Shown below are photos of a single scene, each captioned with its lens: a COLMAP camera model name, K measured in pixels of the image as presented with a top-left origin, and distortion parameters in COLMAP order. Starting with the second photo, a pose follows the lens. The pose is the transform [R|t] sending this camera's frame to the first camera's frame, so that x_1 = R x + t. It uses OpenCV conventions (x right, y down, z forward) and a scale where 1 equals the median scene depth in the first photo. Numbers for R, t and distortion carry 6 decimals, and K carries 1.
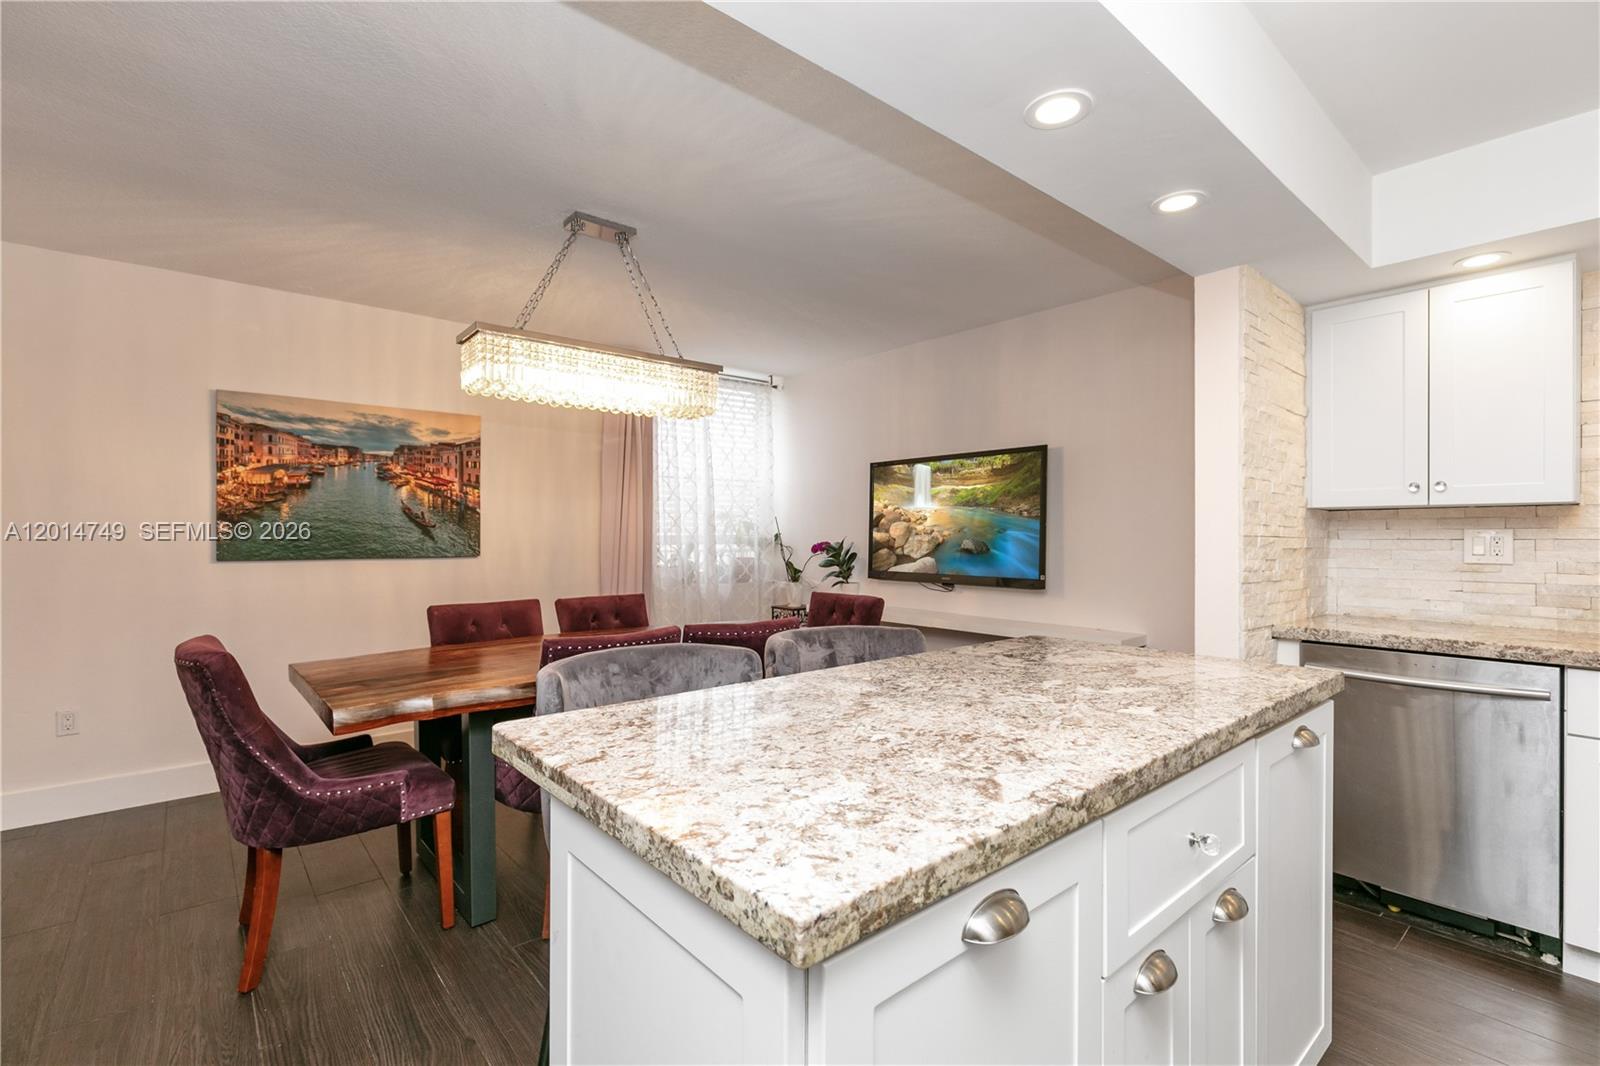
lens RADIAL K [[723.7, 0, 793.4], [0, 723.7, 531.8], [0, 0, 1]] dist [0.003098, -0.000274]
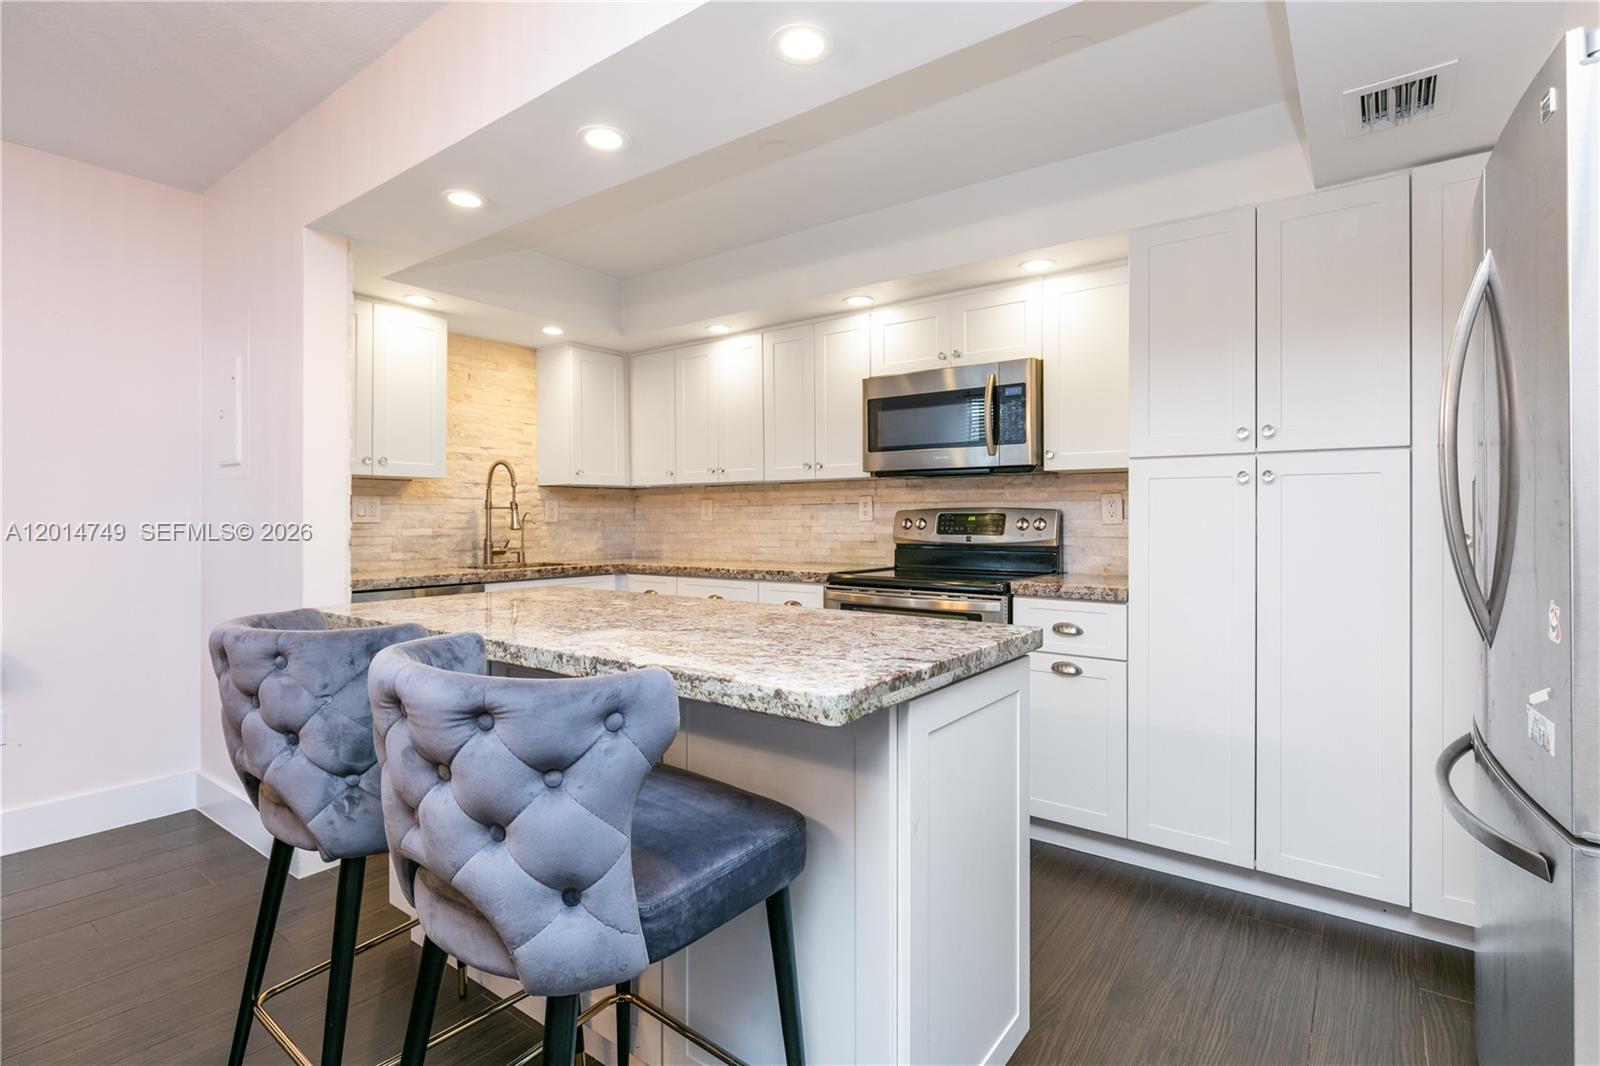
lens RADIAL K [[759.3, 0, 797.7], [0, 759.3, 522.8], [0, 0, 1]] dist [-0.001333, -0.000299]
pose [[-0.225477, -0.005903, 0.974230, -0.576928], [-0.002929, 0.999981, 0.005381, 0.036458], [-0.974244, -0.001640, -0.225491, 0.585759]]
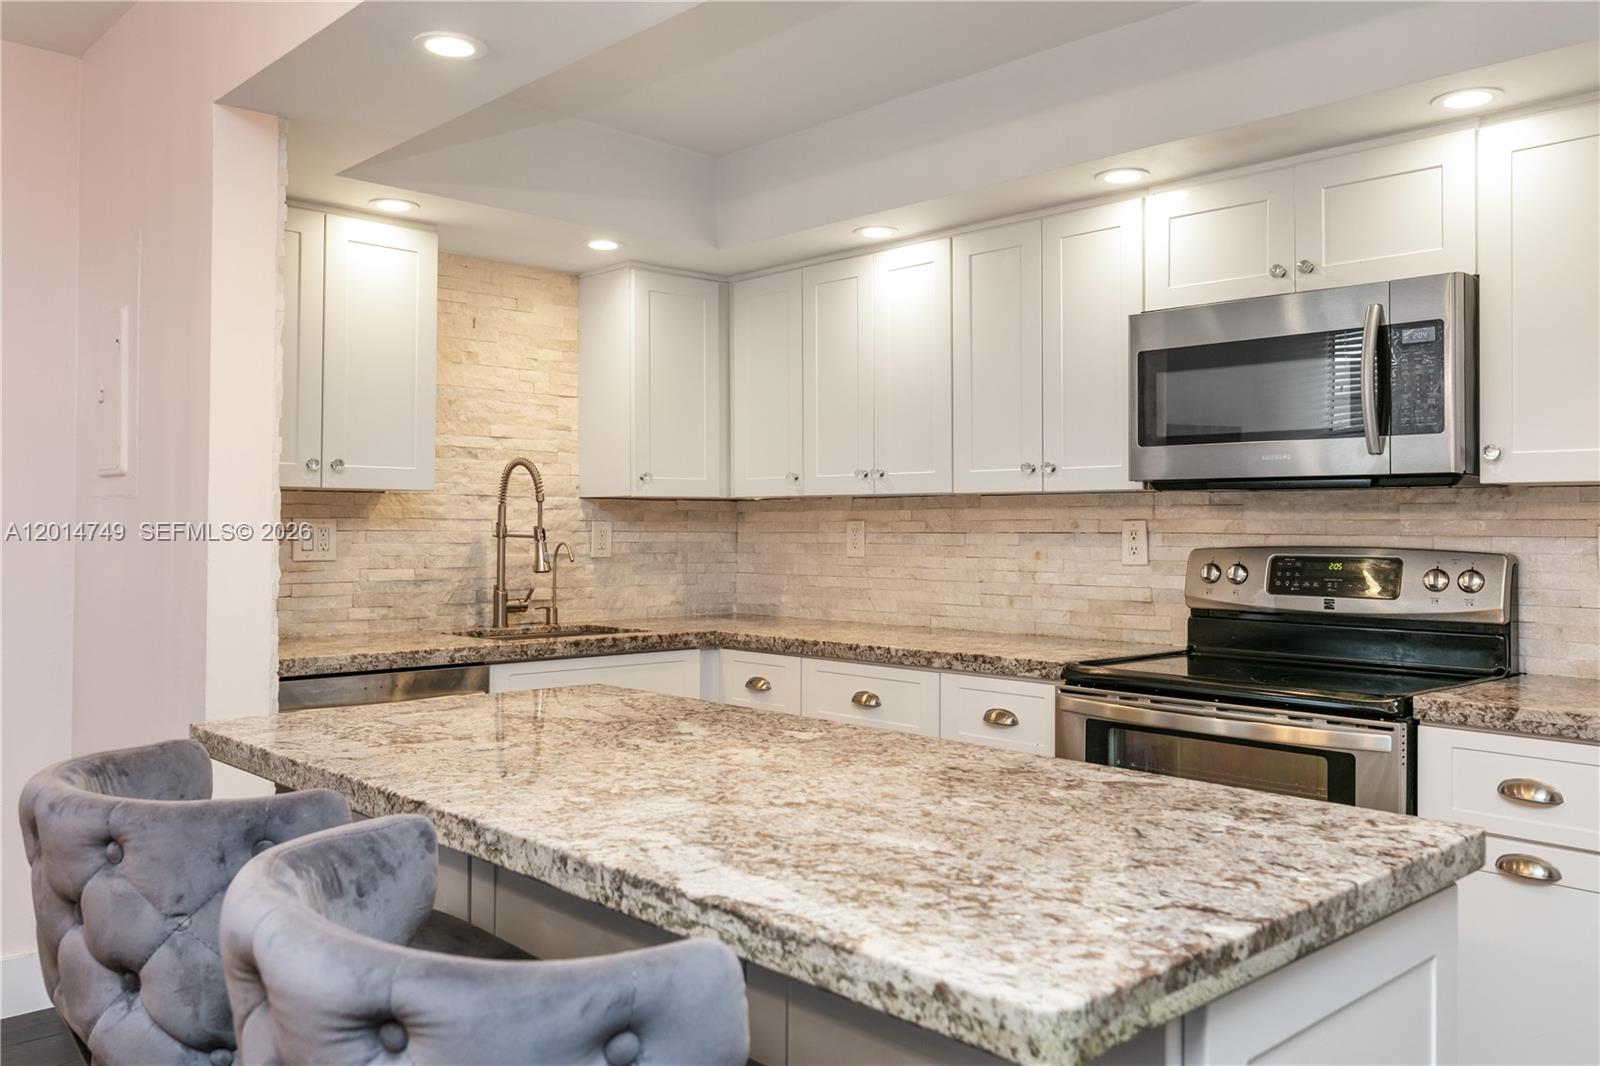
lens RADIAL K [[1265.8, 0, 794.0], [0, 1265.8, 521.2], [0, 0, 1]] dist [0.005484, -0.004739]
pose [[-0.049984, 0.004529, 0.998740, -0.527003], [-0.009225, 0.999945, -0.004996, 0.001447], [-0.998707, -0.009463, -0.049939, 0.563213]]
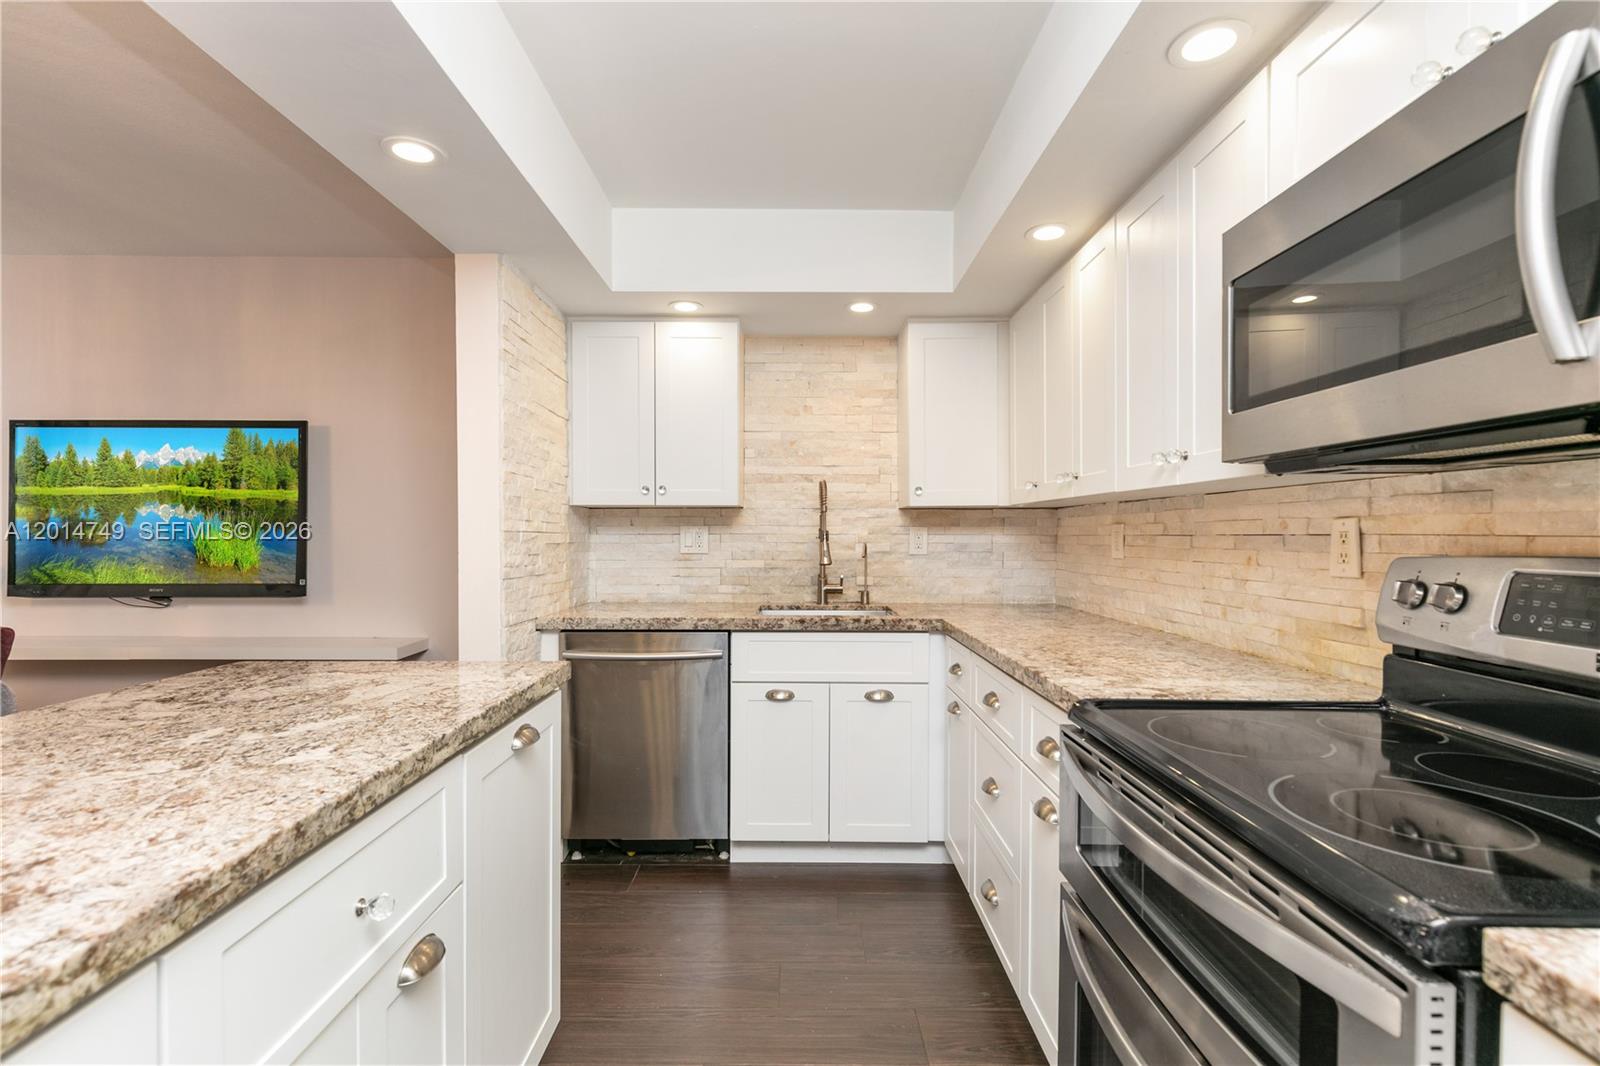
lens RADIAL K [[733.0, 0, 794.4], [0, 733.0, 534.3], [0, 0, 1]] dist [0.011063, -0.000383]
pose [[0.647902, -0.002648, 0.761719, 0.108058], [-0.004194, 0.999966, 0.007043, 0.001136], [-0.761712, -0.007758, 0.647869, 0.047603]]
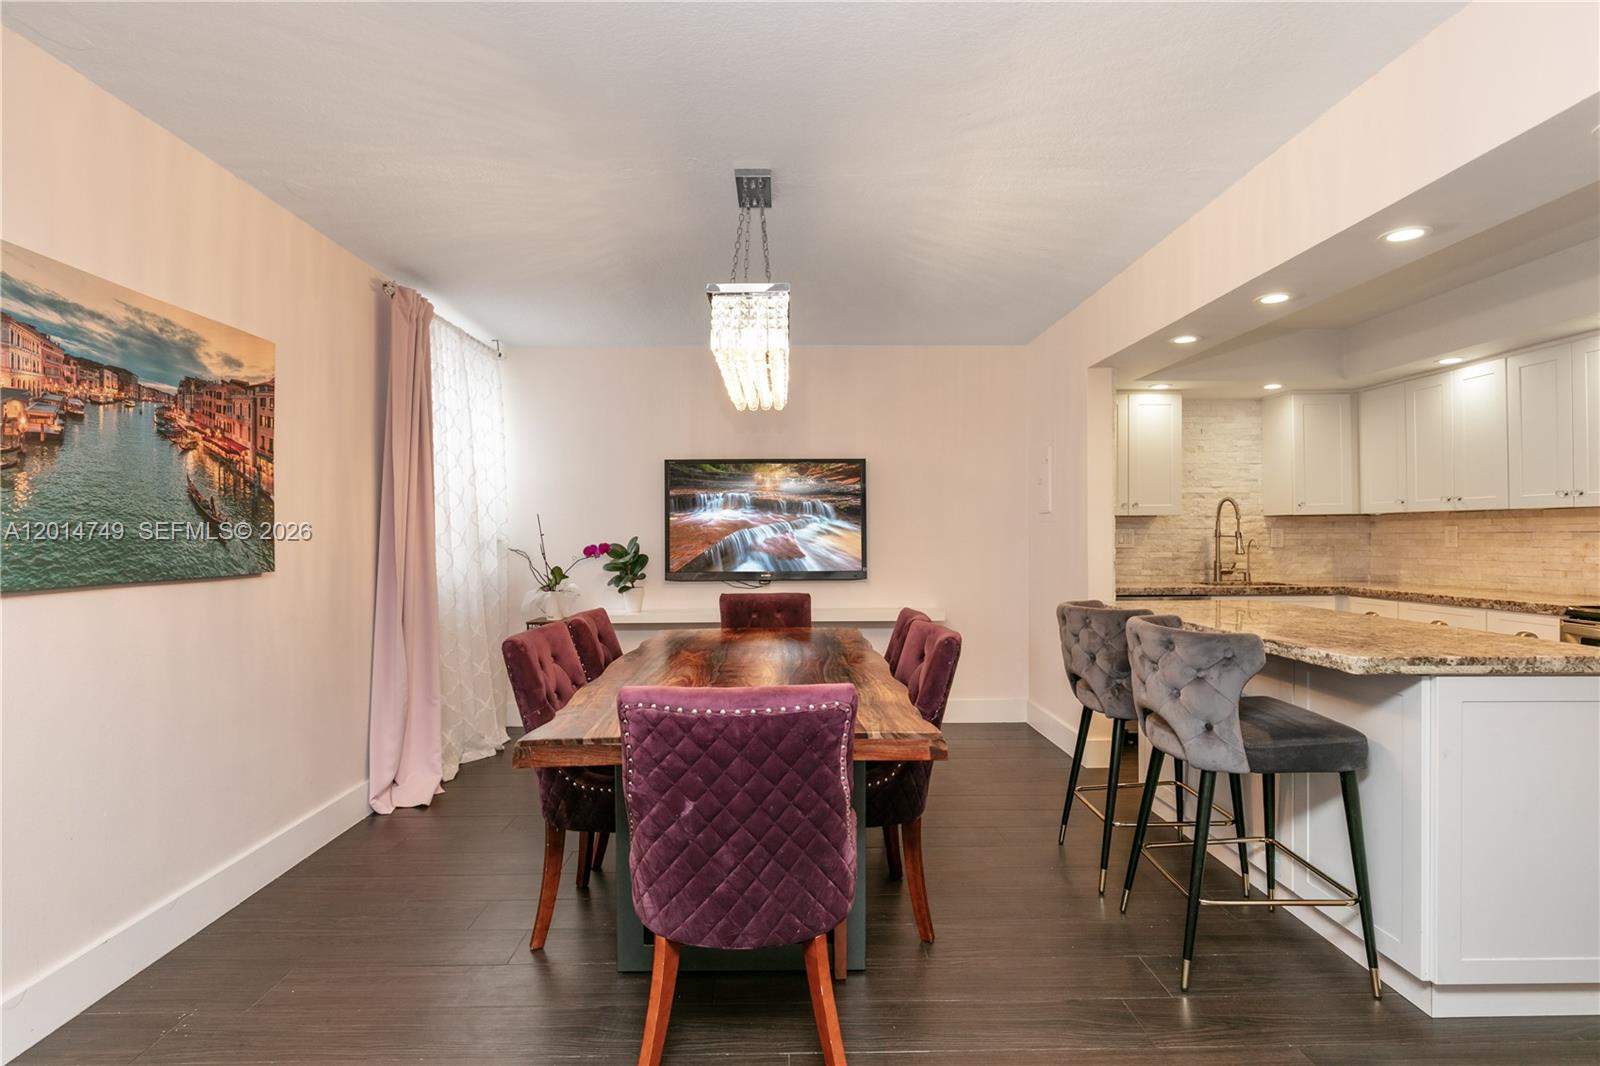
lens RADIAL K [[785.6, 0, 800.0], [0, 785.6, 533.0], [0, 0, 1]] dist [-0.001004, -0.000103]
pose [[0.630115, -0.003146, 0.776495, -1.153453], [0.002820, 0.999994, 0.001762, 0.000846], [-0.776496, 0.001080, 0.630121, 0.413705]]
